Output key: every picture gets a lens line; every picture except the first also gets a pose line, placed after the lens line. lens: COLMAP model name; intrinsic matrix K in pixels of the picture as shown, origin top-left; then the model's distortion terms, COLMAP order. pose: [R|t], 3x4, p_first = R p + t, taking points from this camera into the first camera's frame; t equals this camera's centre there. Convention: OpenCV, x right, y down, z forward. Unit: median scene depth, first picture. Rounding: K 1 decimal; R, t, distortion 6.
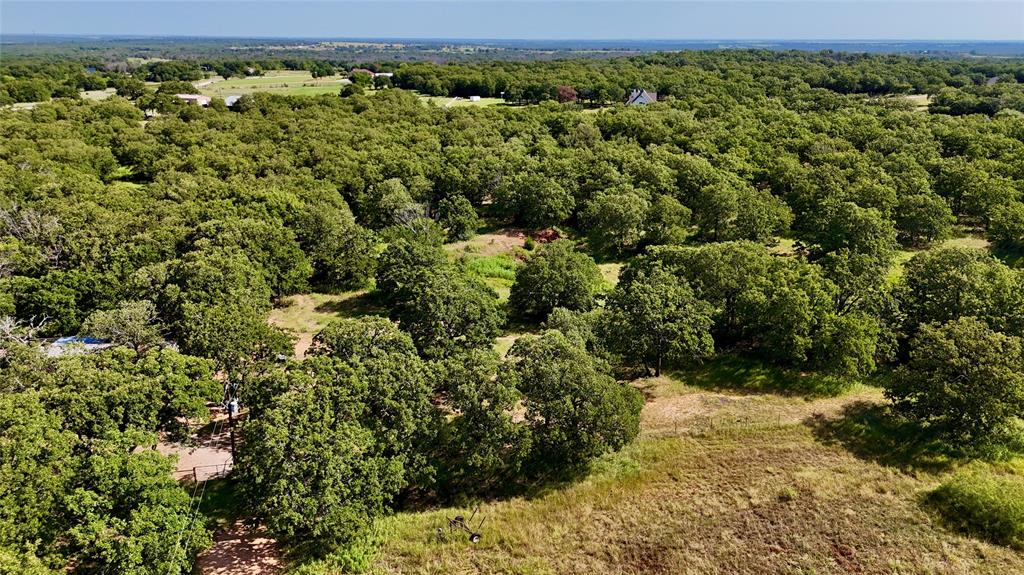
lens RADIAL K [[752.6, 0, 513.0], [0, 752.6, 281.4], [0, 0, 1]] dist [0.049649, -0.055906]
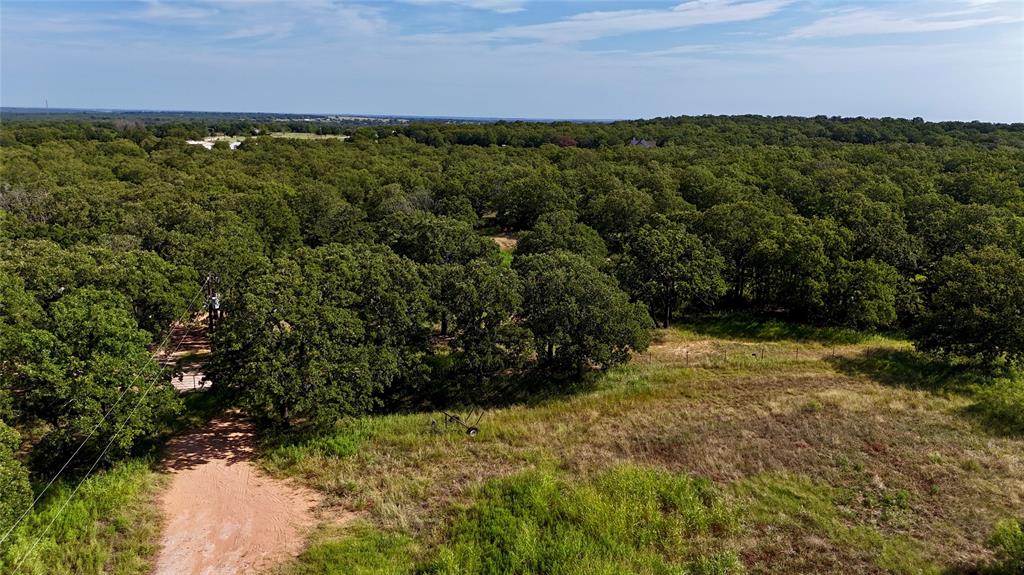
lens RADIAL K [[752.6, 0, 512.9], [0, 752.6, 281.3], [0, 0, 1]] dist [0.049649, -0.055906]
pose [[0.999935, 0.011358, 0.000983, -0.000975], [-0.011209, 0.995191, -0.097306, 0.062448], [-0.002083, 0.097289, 0.995254, 0.019328]]
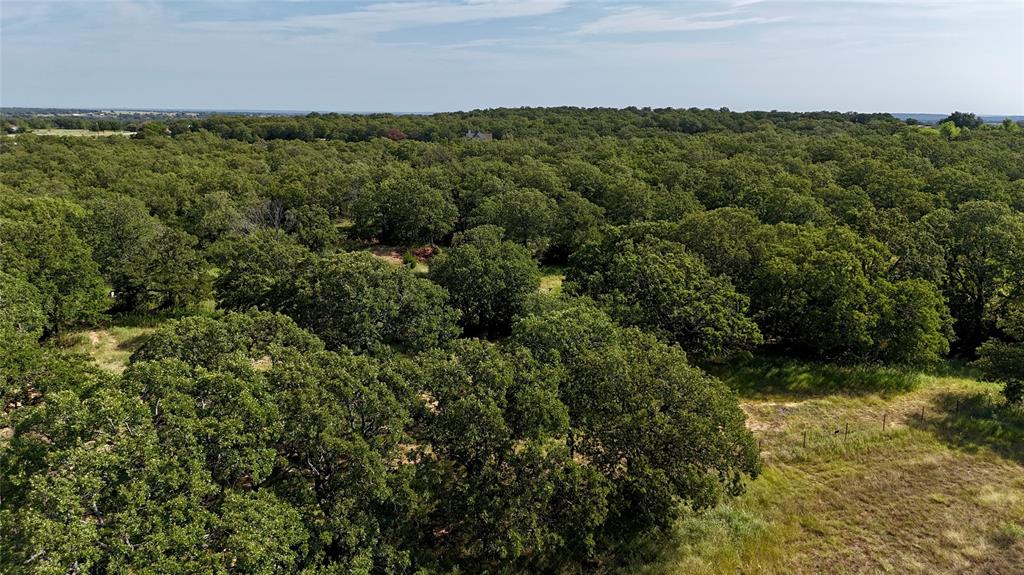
lens RADIAL K [[752.6, 0, 509.9], [0, 752.6, 286.0], [0, 0, 1]] dist [0.049649, -0.055906]
pose [[0.969633, -0.052101, 0.238952, -0.043413], [0.071972, 0.994568, -0.075197, 0.028751], [-0.233737, 0.090111, 0.968115, 0.136596]]
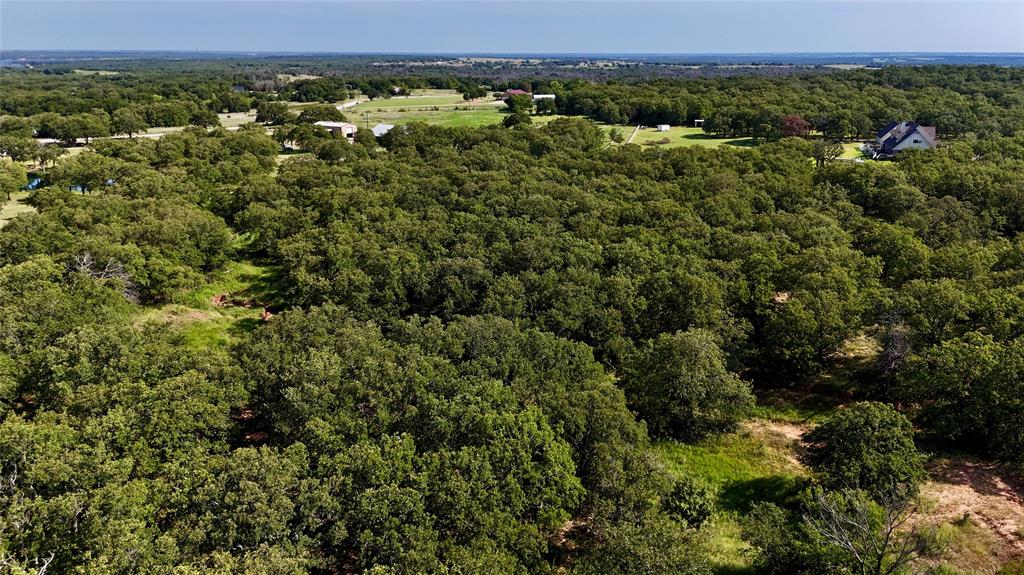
lens RADIAL K [[752.6, 0, 512.9], [0, 752.6, 281.4], [0, 0, 1]] dist [0.049649, -0.055906]
pose [[0.986372, 0.043830, -0.158586, -0.148882], [-0.046622, 0.998815, -0.013929, -0.115483], [0.157788, 0.021132, 0.987247, 0.344242]]
